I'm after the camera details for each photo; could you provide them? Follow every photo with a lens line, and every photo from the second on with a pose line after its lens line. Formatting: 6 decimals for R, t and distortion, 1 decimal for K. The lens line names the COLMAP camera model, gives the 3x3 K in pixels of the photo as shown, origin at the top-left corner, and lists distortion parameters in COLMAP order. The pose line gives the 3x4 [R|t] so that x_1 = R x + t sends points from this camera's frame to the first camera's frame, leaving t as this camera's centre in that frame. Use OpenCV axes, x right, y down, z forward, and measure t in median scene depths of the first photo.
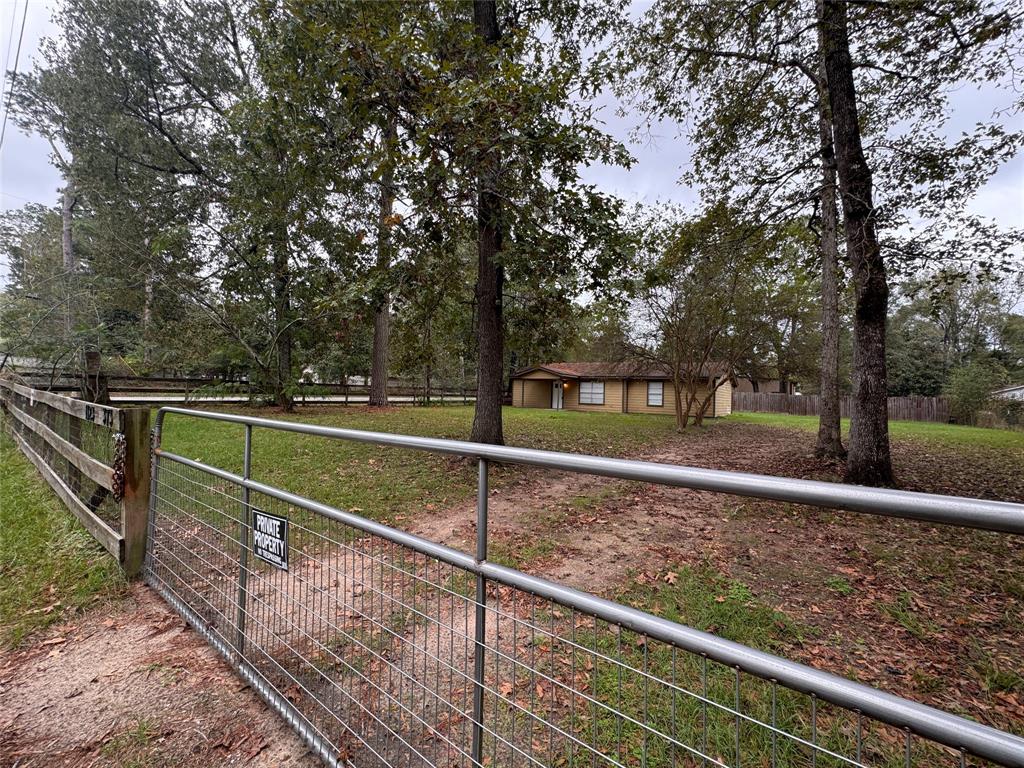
lens RADIAL K [[406.3, 0, 512.0], [0, 406.3, 384.0], [0, 0, 1]] dist [-0.001591, 0.000060]
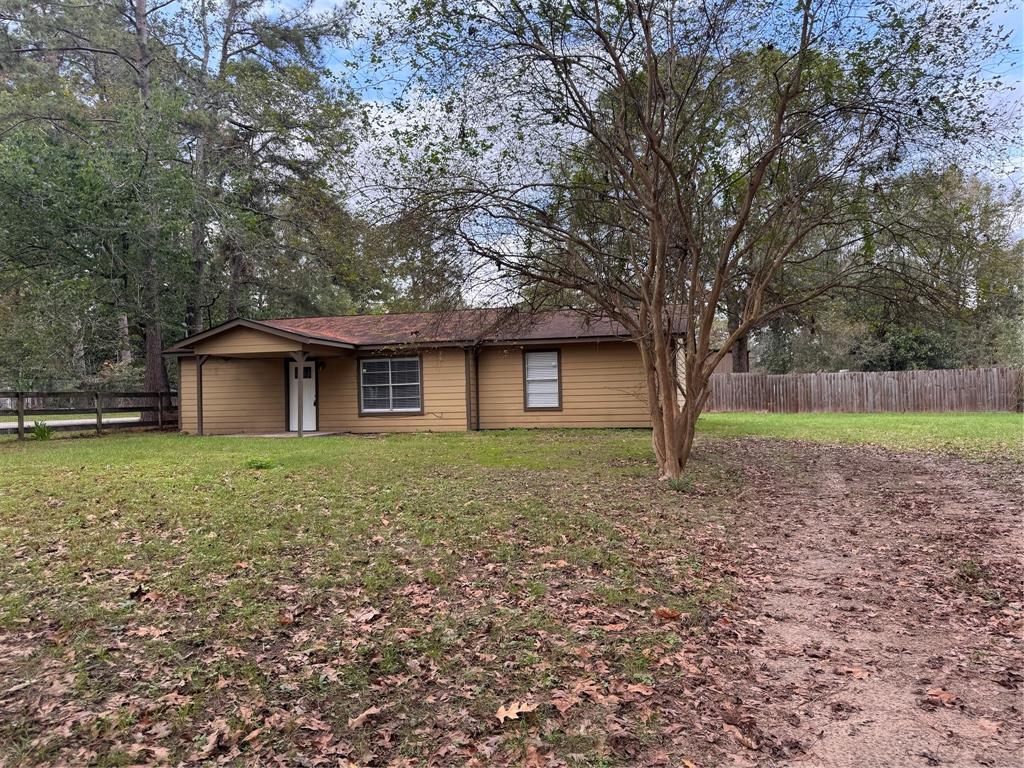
lens RADIAL K [[717.8, 0, 512.0], [0, 717.8, 384.0], [0, 0, 1]] dist [0.064220, -0.100648]
pose [[0.937626, -0.043870, 0.344866, 0.064993], [0.041719, 0.999036, 0.013660, 0.015157], [-0.345133, 0.001580, 0.938553, 0.297974]]
